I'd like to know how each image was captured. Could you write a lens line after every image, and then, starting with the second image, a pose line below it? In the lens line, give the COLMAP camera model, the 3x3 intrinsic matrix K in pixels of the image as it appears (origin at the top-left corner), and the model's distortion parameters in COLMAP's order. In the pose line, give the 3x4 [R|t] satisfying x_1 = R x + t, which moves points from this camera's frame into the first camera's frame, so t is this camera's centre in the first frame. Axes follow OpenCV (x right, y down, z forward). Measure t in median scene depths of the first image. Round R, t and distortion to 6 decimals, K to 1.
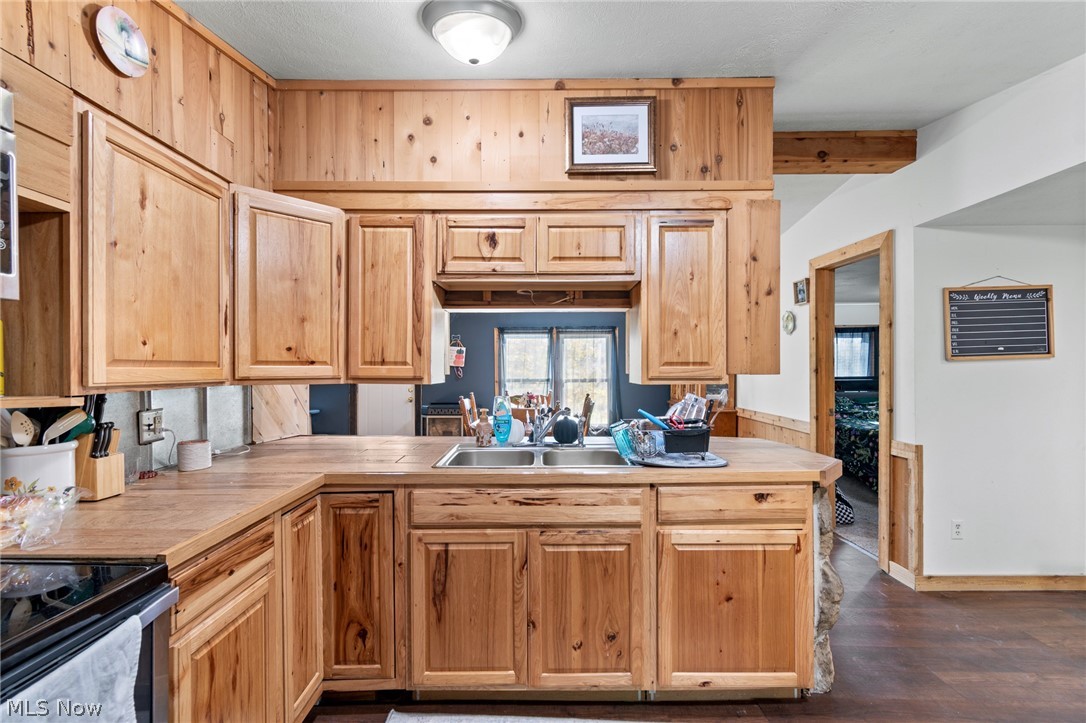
lens RADIAL K [[484.5, 0, 541.6], [0, 484.5, 368.8], [0, 0, 1]] dist [0.002597, -0.002707]
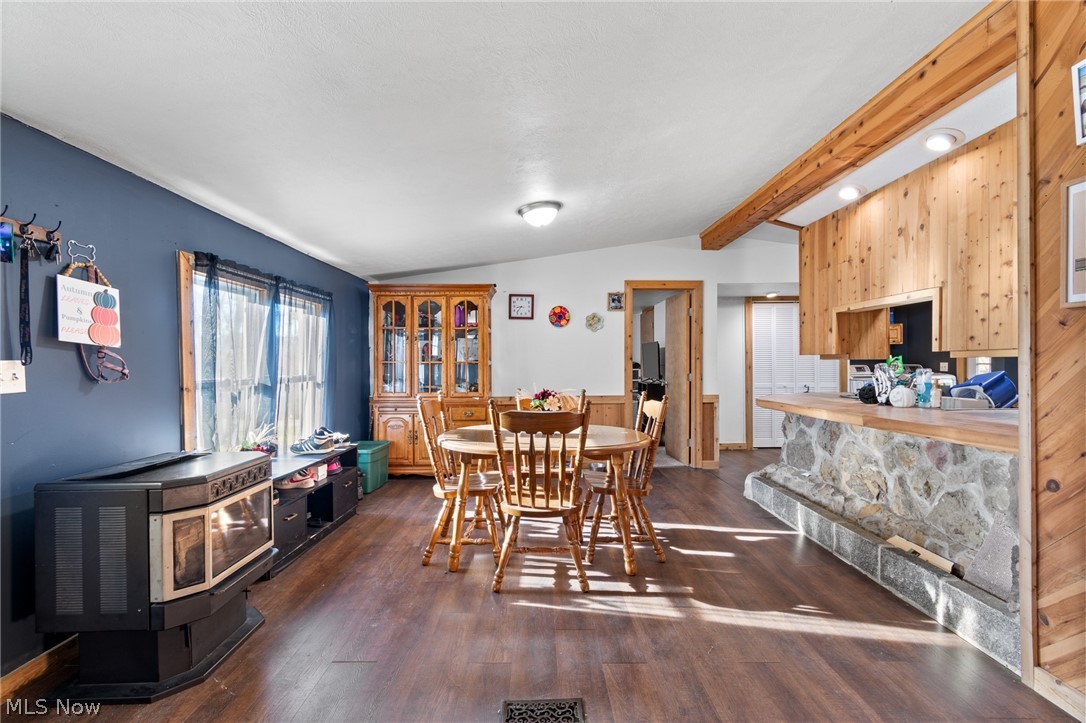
lens RADIAL K [[484.5, 0, 544.2], [0, 484.5, 360.6], [0, 0, 1]] dist [0.002597, -0.002707]
pose [[-0.011907, 0.009981, 0.999879, -1.565342], [0.014946, 0.999840, -0.009803, 0.036687], [-0.999817, 0.014828, -0.012054, 2.323707]]
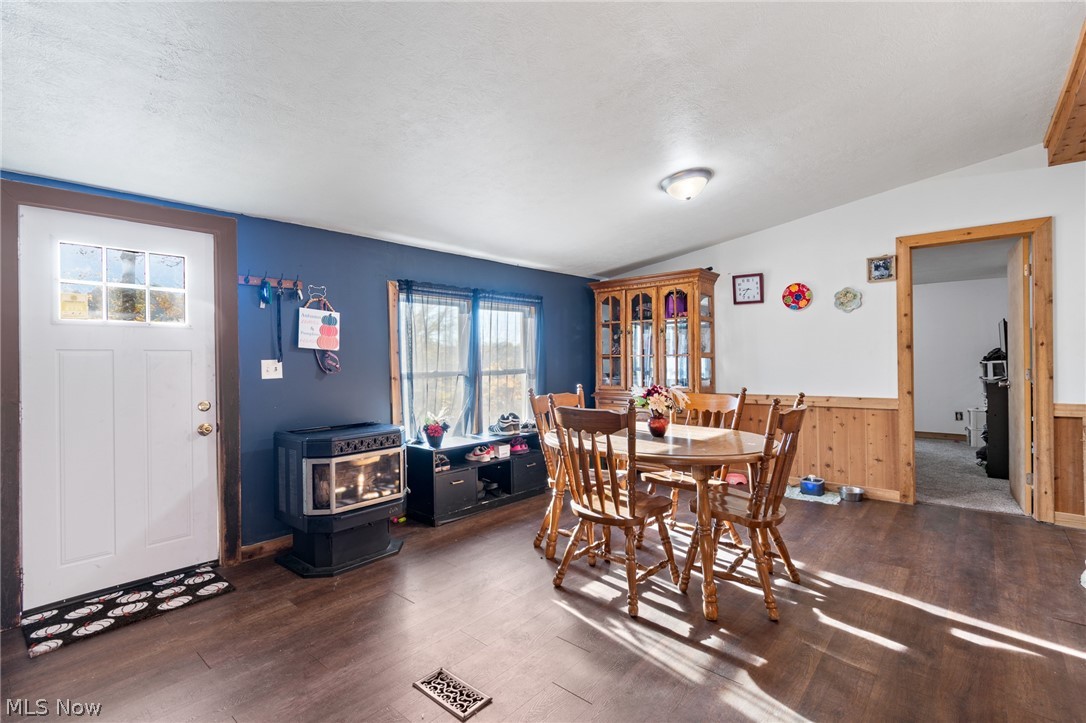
lens RADIAL K [[484.5, 0, 547.6], [0, 484.5, 362.3], [0, 0, 1]] dist [0.002597, -0.002707]
pose [[0.657731, -0.013042, 0.753140, -1.271943], [0.021730, 0.999762, -0.001665, 0.041796], [-0.752939, 0.017461, 0.657858, 1.643431]]
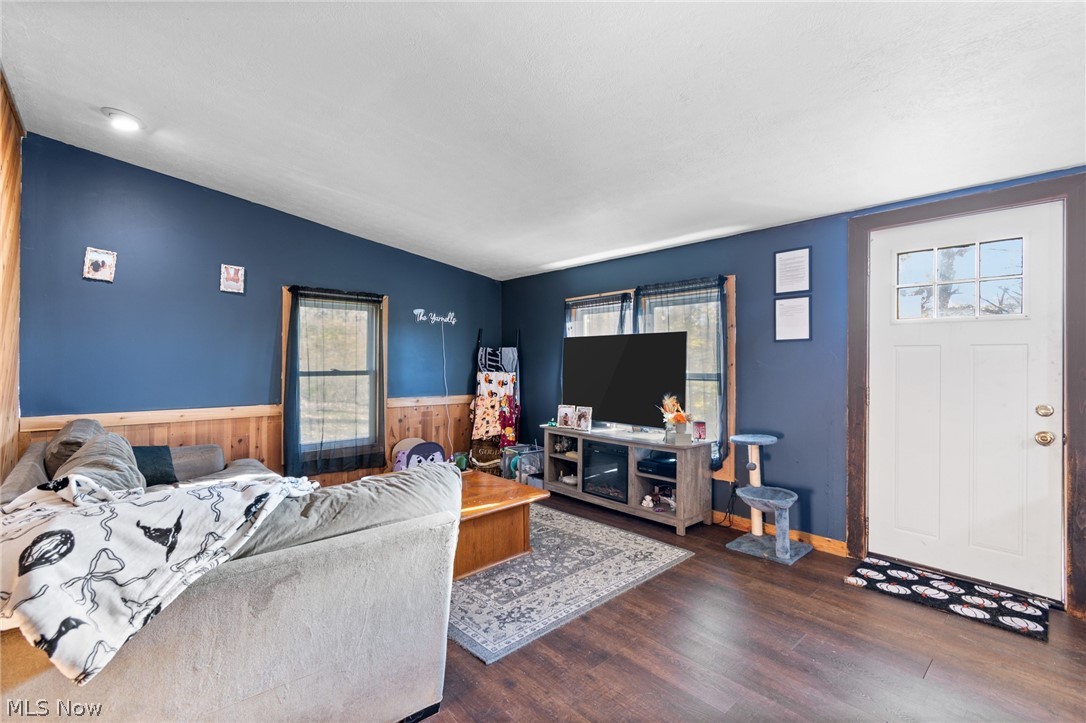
lens RADIAL K [[484.5, 0, 544.9], [0, 484.5, 359.0], [0, 0, 1]] dist [0.002597, -0.002707]
pose [[0.673859, 0.003877, -0.738850, -0.832734], [-0.011917, 0.999913, -0.005621, 0.042688], [0.738764, 0.012593, 0.673847, 1.633624]]
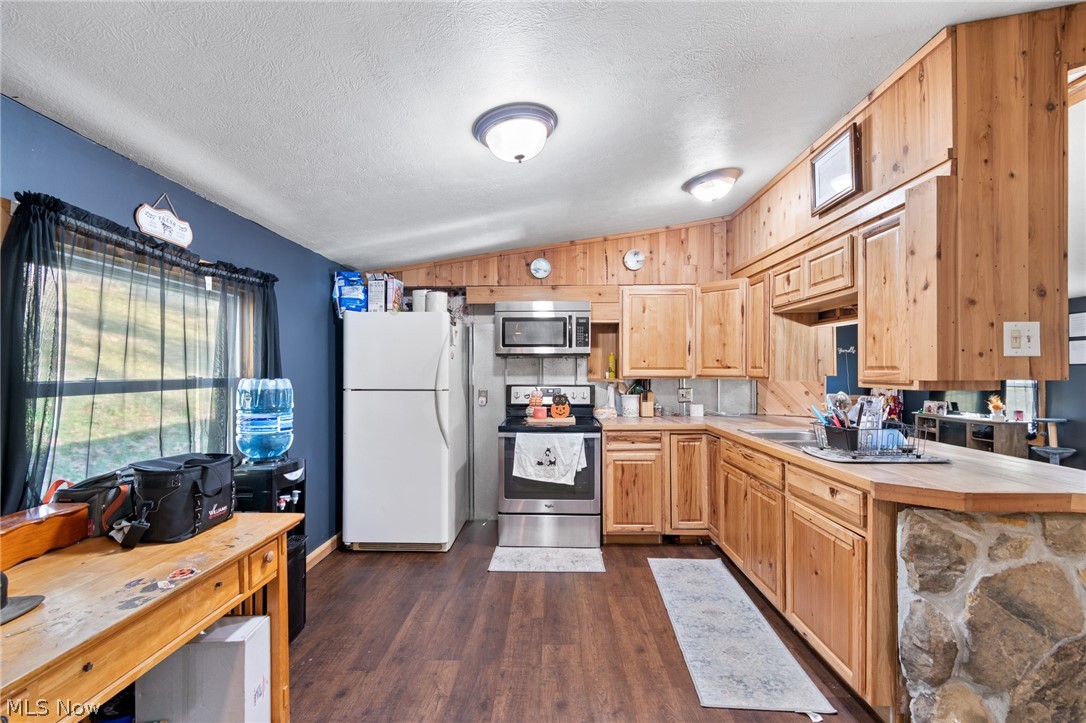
lens RADIAL K [[484.5, 0, 537.2], [0, 484.5, 371.1], [0, 0, 1]] dist [0.002597, -0.002707]
pose [[-0.030030, 0.005913, -0.999532, 1.339092], [-0.002077, 0.999980, 0.005979, -0.008429], [0.999547, 0.002255, -0.030017, 0.319153]]
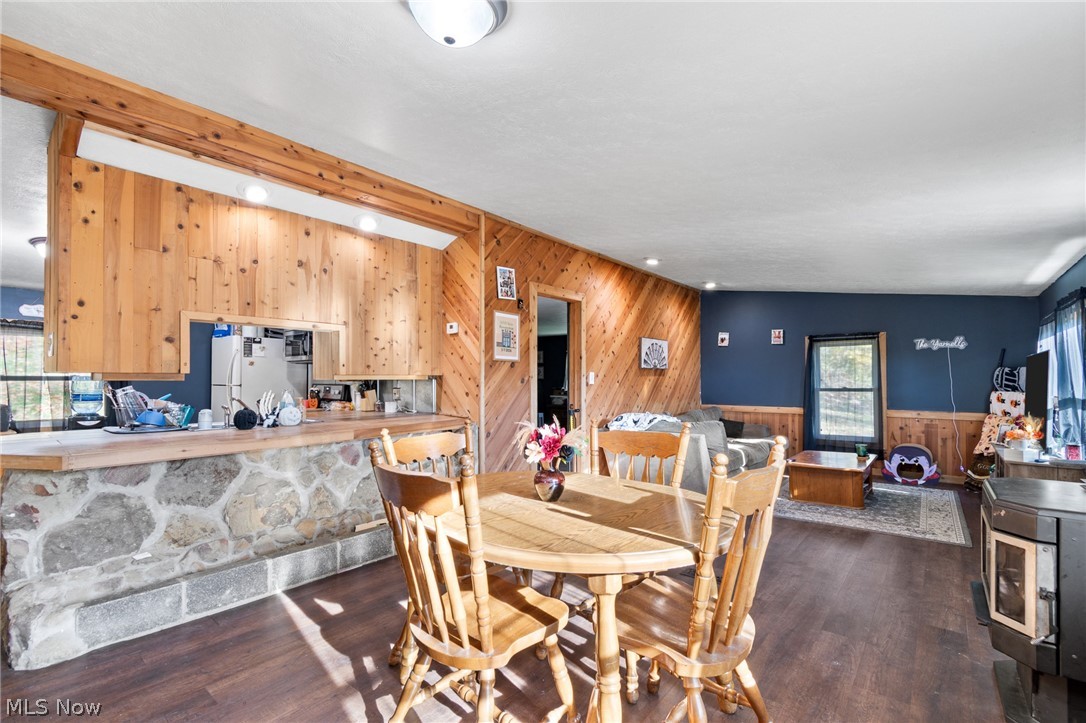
lens RADIAL K [[484.5, 0, 539.0], [0, 484.5, 373.7], [0, 0, 1]] dist [0.002597, -0.002707]
pose [[-0.639034, -0.005536, -0.769159, 0.640317], [0.000070, 0.999974, -0.007255, 0.023284], [0.769179, -0.004690, -0.639017, 2.857849]]
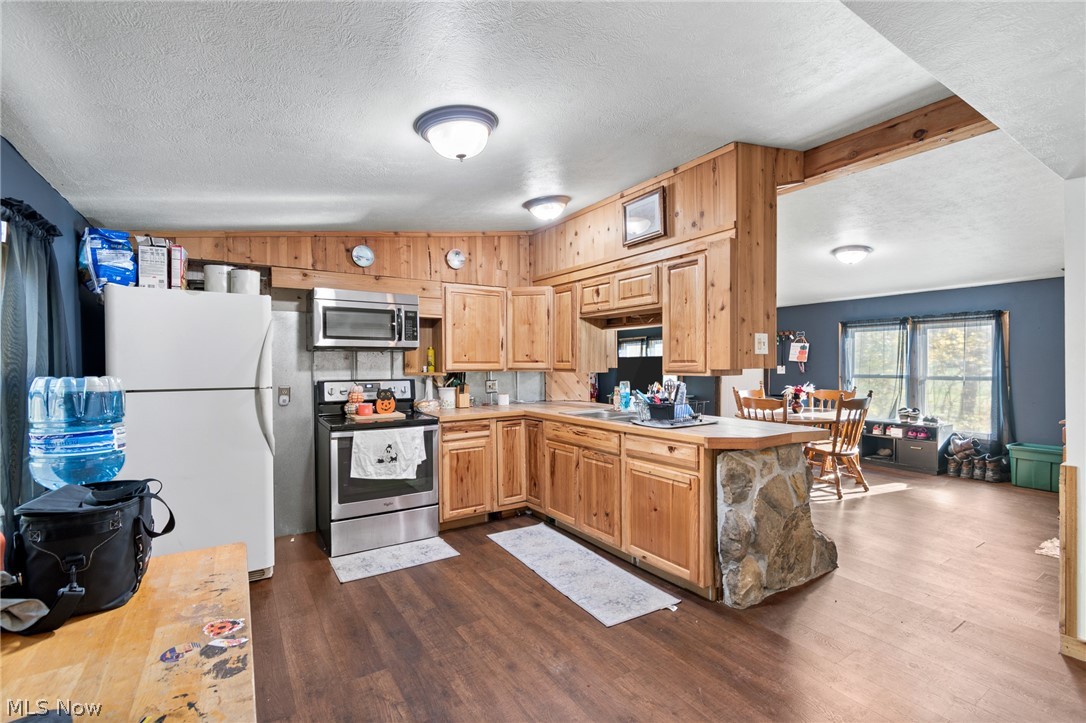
lens RADIAL K [[484.5, 0, 539.1], [0, 484.5, 371.7], [0, 0, 1]] dist [0.002597, -0.002707]
pose [[0.541796, 0.015064, -0.840375, 1.299962], [-0.000271, 0.999842, 0.017748, -0.005089], [0.840510, -0.009388, 0.541715, -0.153051]]
